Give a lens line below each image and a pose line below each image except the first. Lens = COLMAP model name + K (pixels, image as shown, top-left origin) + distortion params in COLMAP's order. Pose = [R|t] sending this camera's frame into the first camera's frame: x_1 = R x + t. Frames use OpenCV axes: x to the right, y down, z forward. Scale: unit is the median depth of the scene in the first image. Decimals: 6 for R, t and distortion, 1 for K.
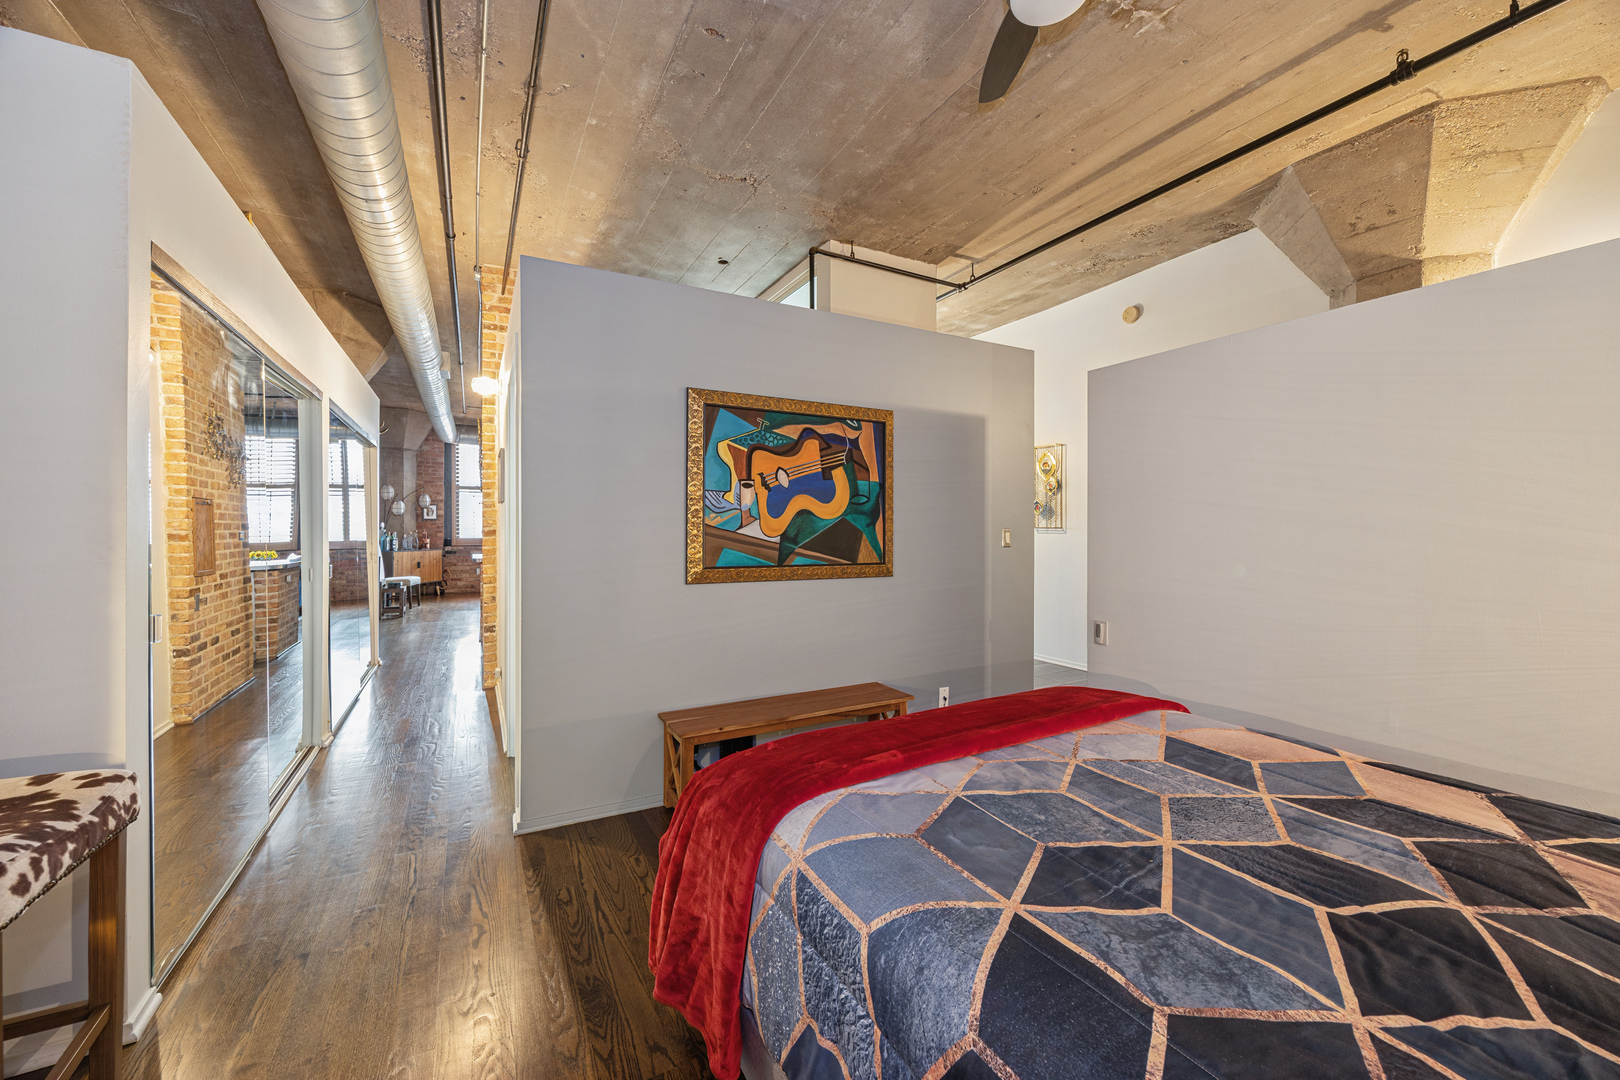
lens RADIAL K [[645.6, 0, 810.7], [0, 645.6, 534.4], [0, 0, 1]] dist [-0.003181, 0.001138]
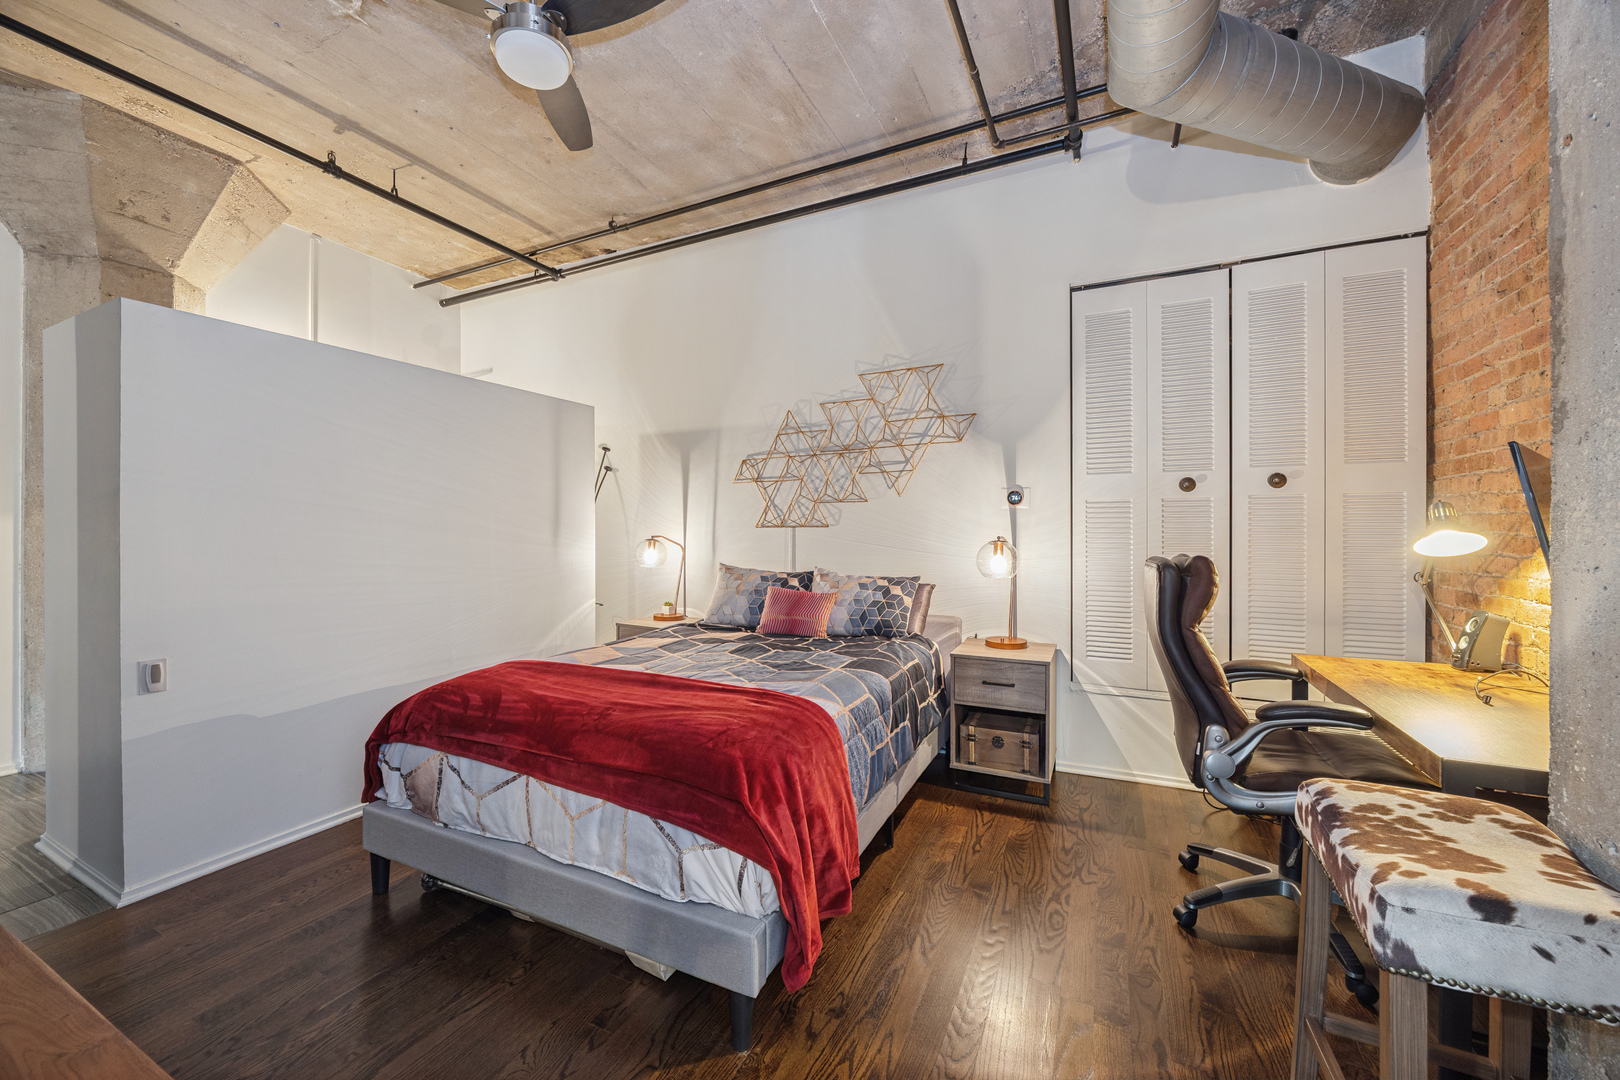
lens RADIAL K [[645.6, 0, 808.4], [0, 645.6, 532.7], [0, 0, 1]] dist [-0.003181, 0.001138]
pose [[-0.574107, -0.000126, 0.818780, -0.530309], [0.010795, 0.999912, 0.007723, -0.000004], [-0.818709, 0.013273, -0.574055, 0.782307]]
